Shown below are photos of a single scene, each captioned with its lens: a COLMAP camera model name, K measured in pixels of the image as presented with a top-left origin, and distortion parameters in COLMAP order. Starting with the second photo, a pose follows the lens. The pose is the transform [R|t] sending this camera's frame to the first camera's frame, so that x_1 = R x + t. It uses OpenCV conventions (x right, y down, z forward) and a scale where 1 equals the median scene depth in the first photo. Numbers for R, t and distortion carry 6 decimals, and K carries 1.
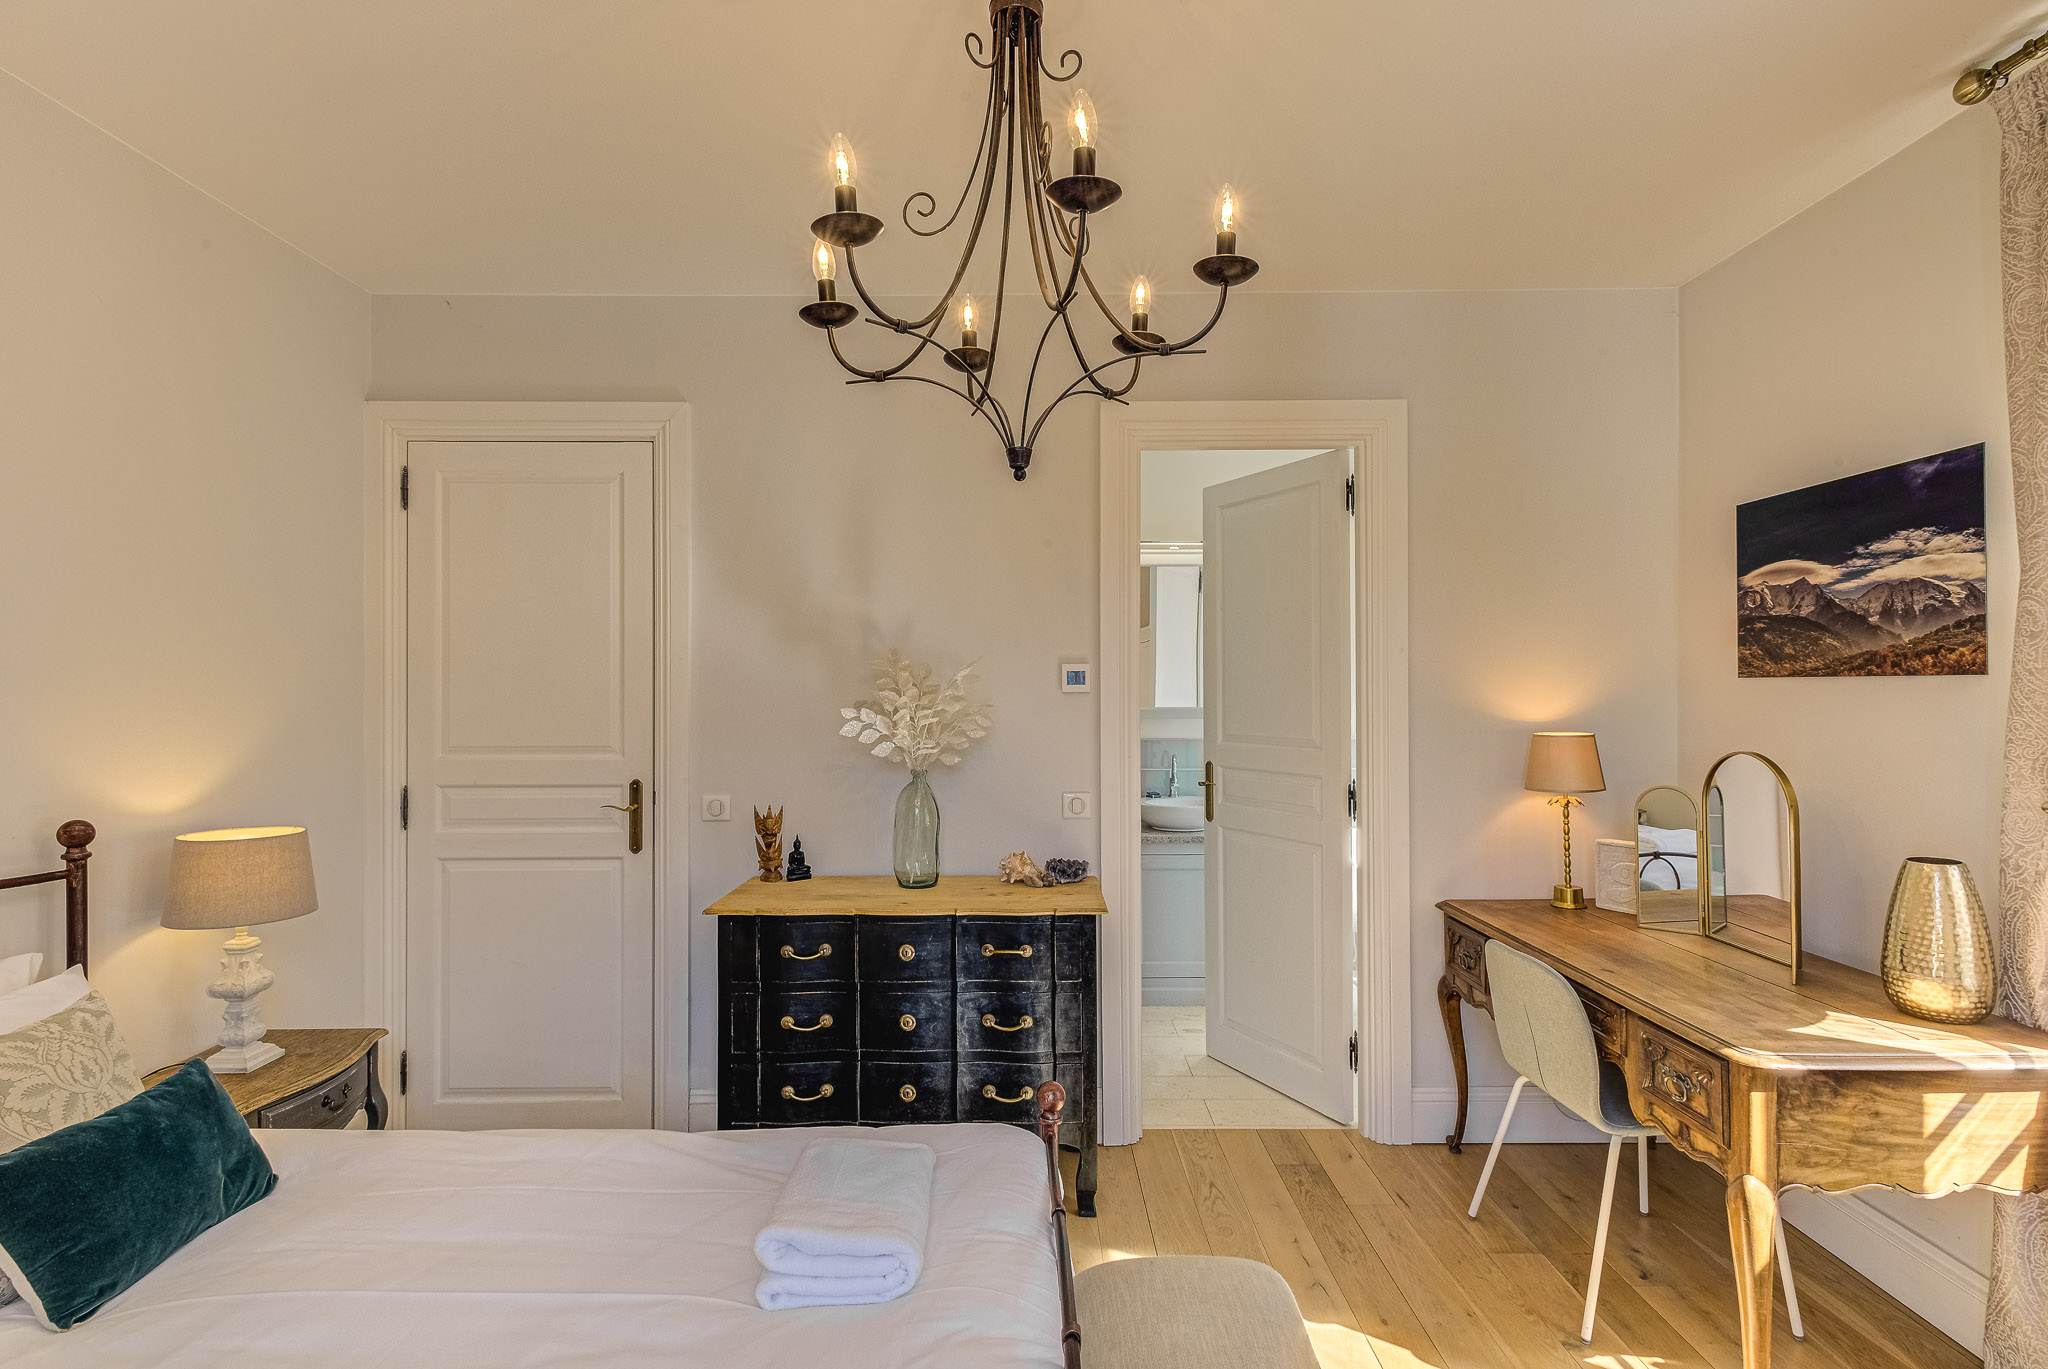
lens RADIAL K [[994.1, 0, 1024.0], [0, 994.1, 684.5], [0, 0, 1]] dist [0.005044, -0.000046]
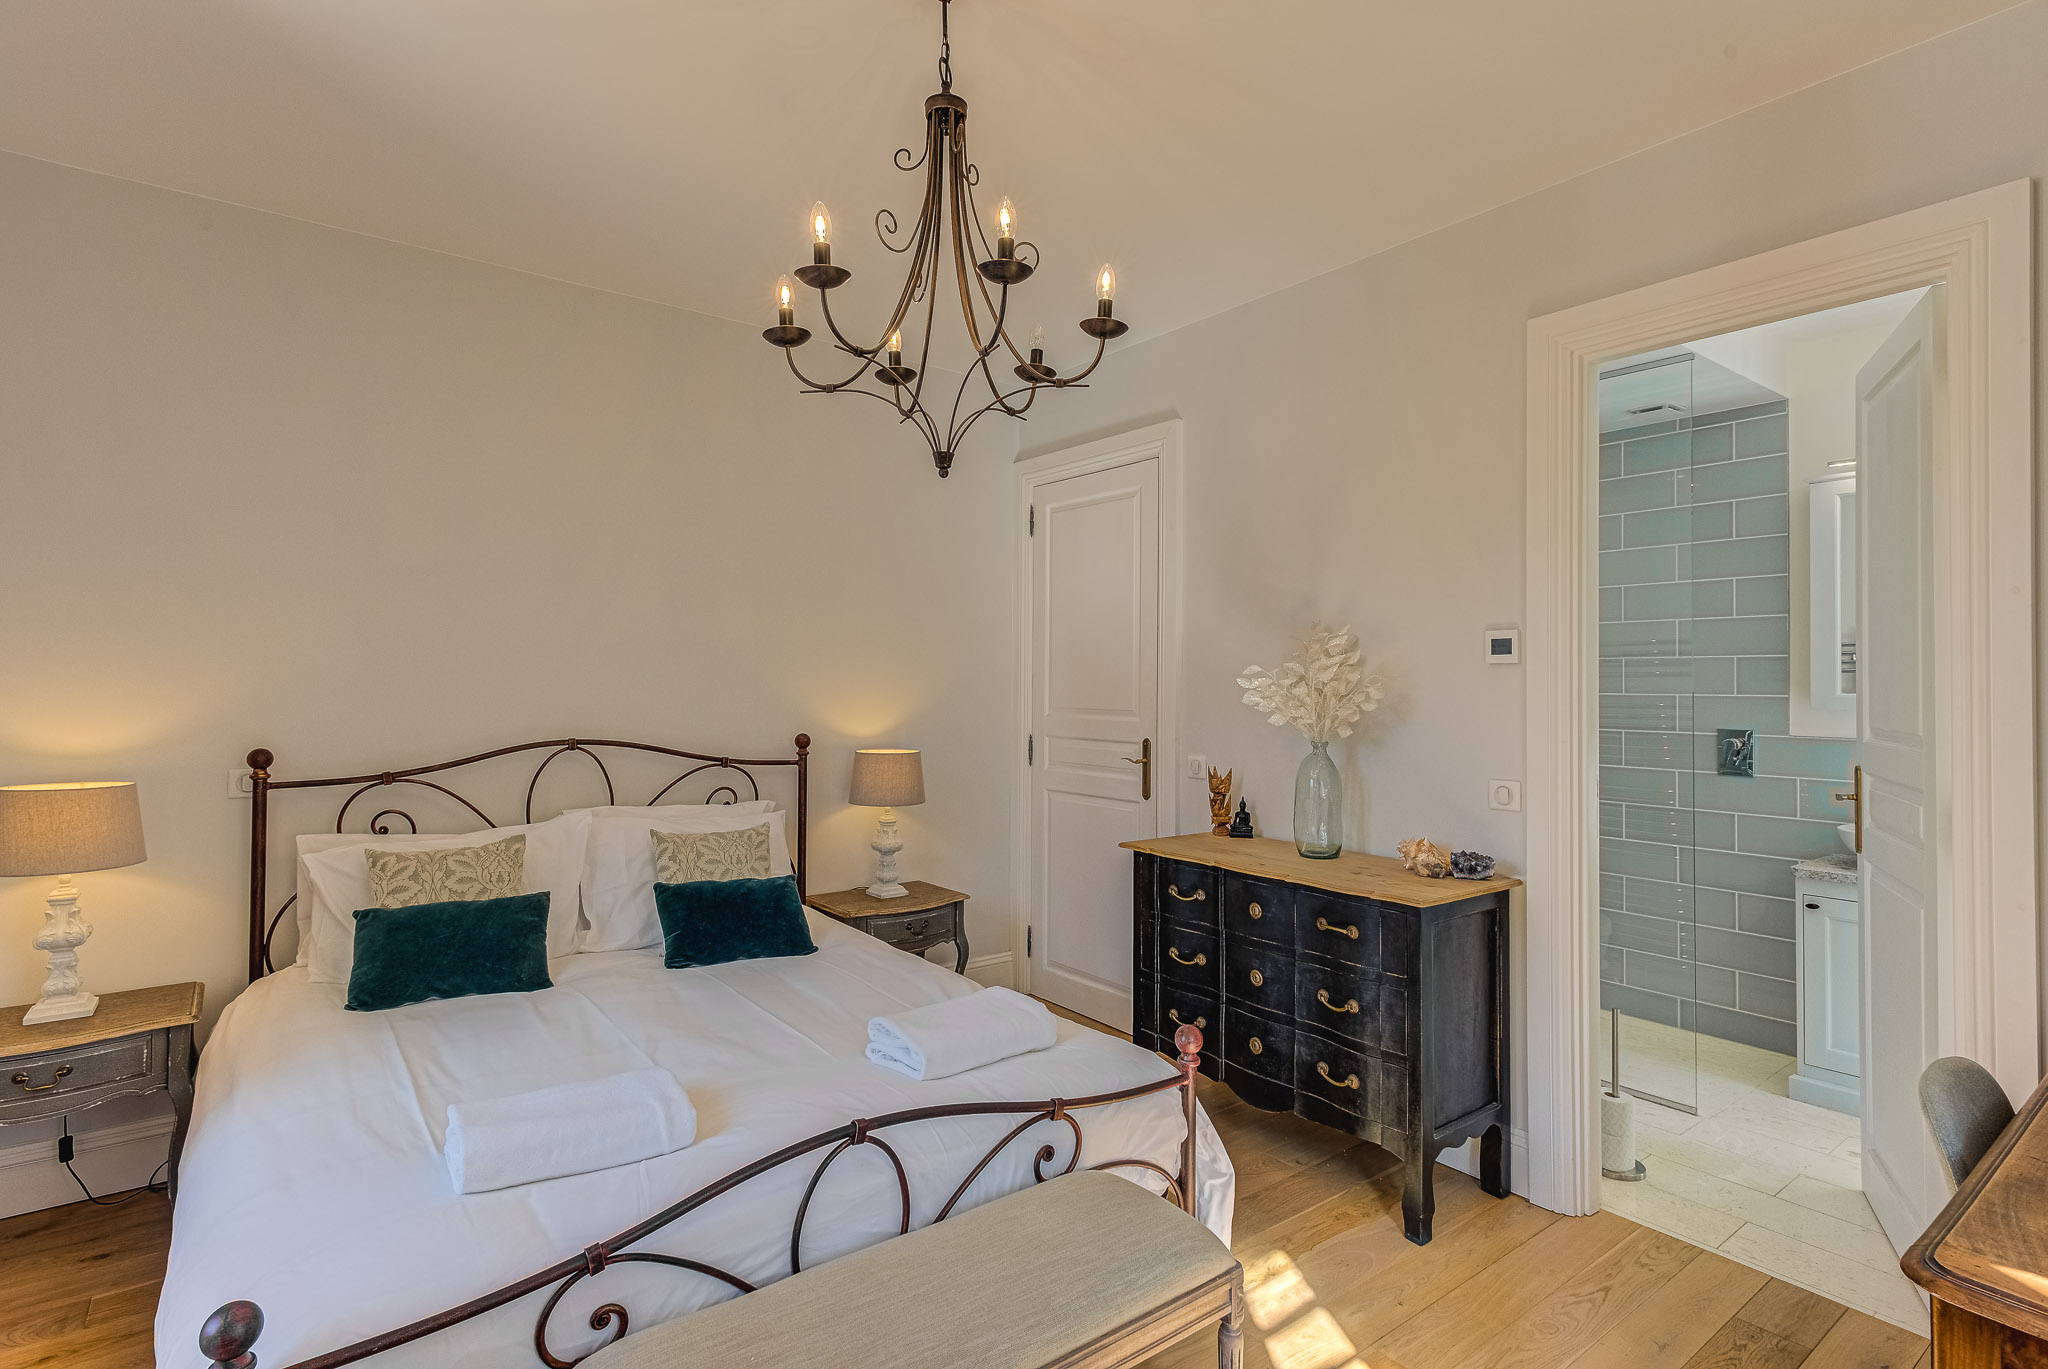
lens RADIAL K [[1002.2, 0, 1032.7], [0, 1002.2, 662.9], [0, 0, 1]] dist [-0.001811, -0.000038]
pose [[0.614552, -0.008024, -0.788836, 0.642824], [-0.004841, 0.999891, -0.013942, 0.028456], [0.788862, 0.012387, 0.614446, 0.186117]]
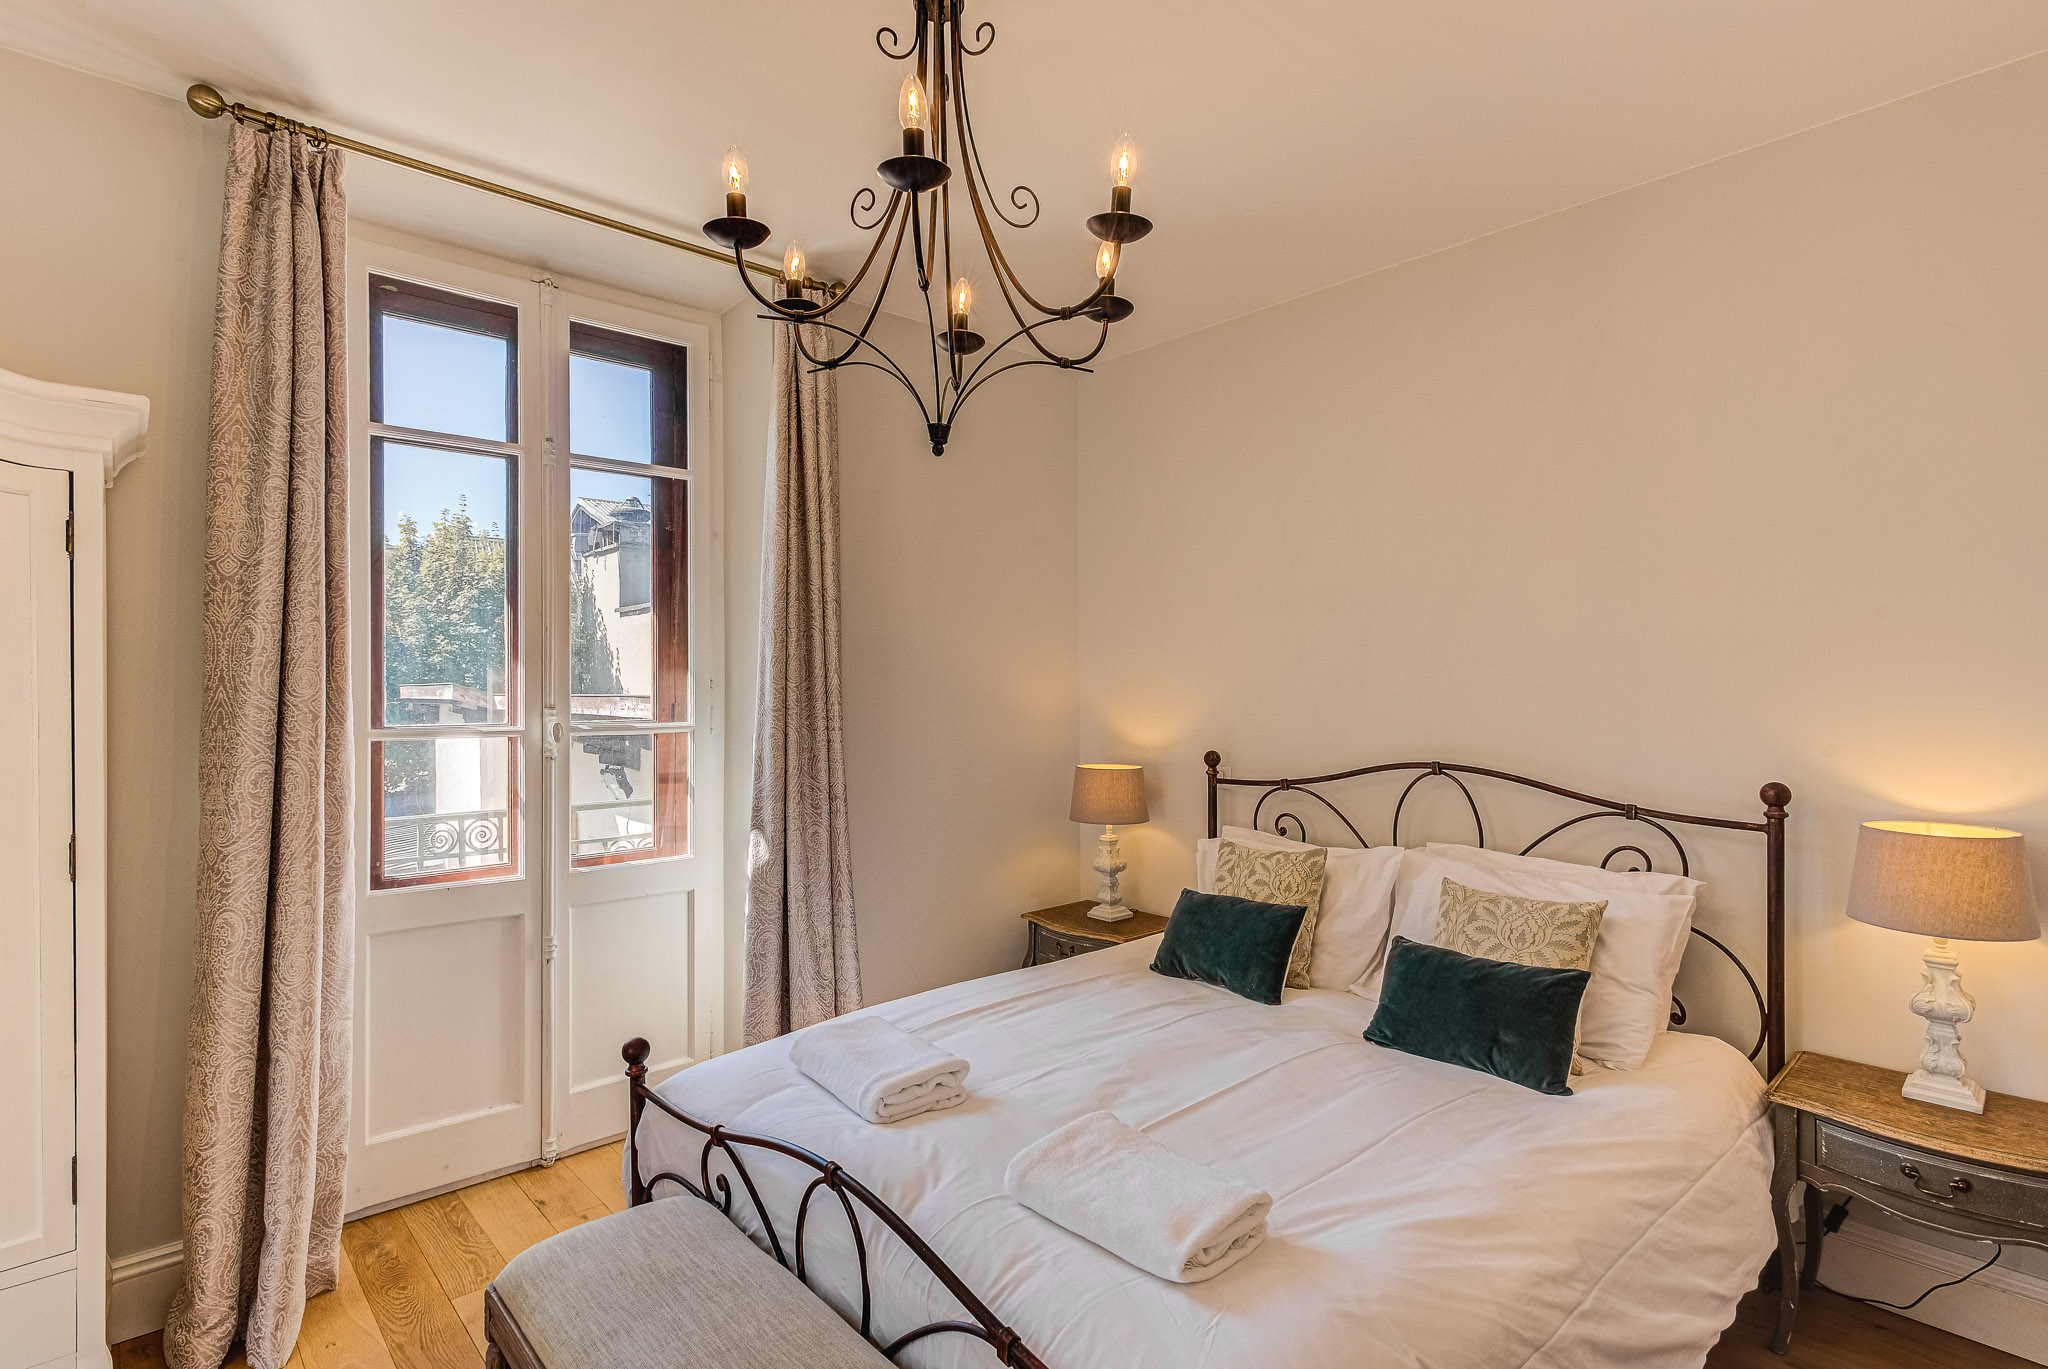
lens RADIAL K [[1003.2, 0, 1024.0], [0, 1003.2, 684.5], [0, 0, 1]] dist [0.141208, -0.000013]
pose [[-0.713613, -0.003131, -0.700533, 0.414789], [0.006215, 0.999922, -0.010800, 0.031727], [0.700512, -0.012061, -0.713538, 1.105435]]
